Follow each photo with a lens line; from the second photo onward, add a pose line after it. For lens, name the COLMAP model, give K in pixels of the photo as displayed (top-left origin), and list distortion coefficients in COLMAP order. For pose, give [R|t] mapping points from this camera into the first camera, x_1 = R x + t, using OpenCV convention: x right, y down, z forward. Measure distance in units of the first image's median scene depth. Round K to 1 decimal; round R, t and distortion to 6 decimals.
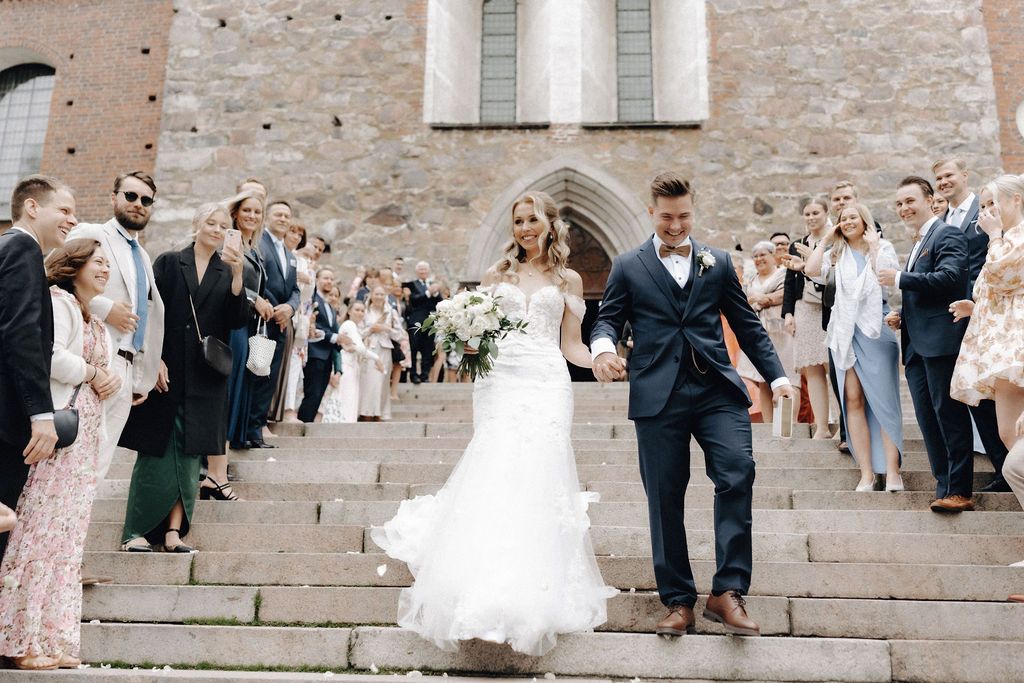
lens RADIAL K [[1051.8, 0, 513.8], [0, 1051.8, 315.9], [0, 0, 1]] dist [0.002833, -0.023826]
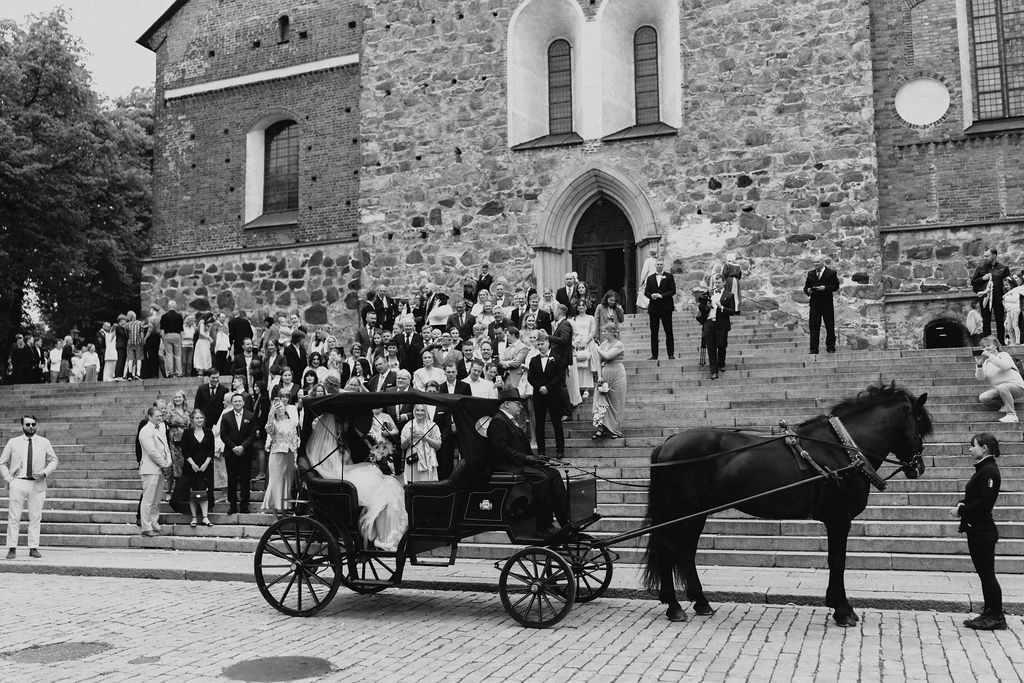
lens RADIAL K [[1051.8, 0, 513.8], [0, 1051.8, 315.9], [0, 0, 1]] dist [0.002833, -0.023826]
pose [[0.962037, -0.061735, -0.265844, 0.339653], [0.103170, 0.984063, 0.144832, -0.161637], [0.252666, -0.166761, 0.953074, -0.592806]]
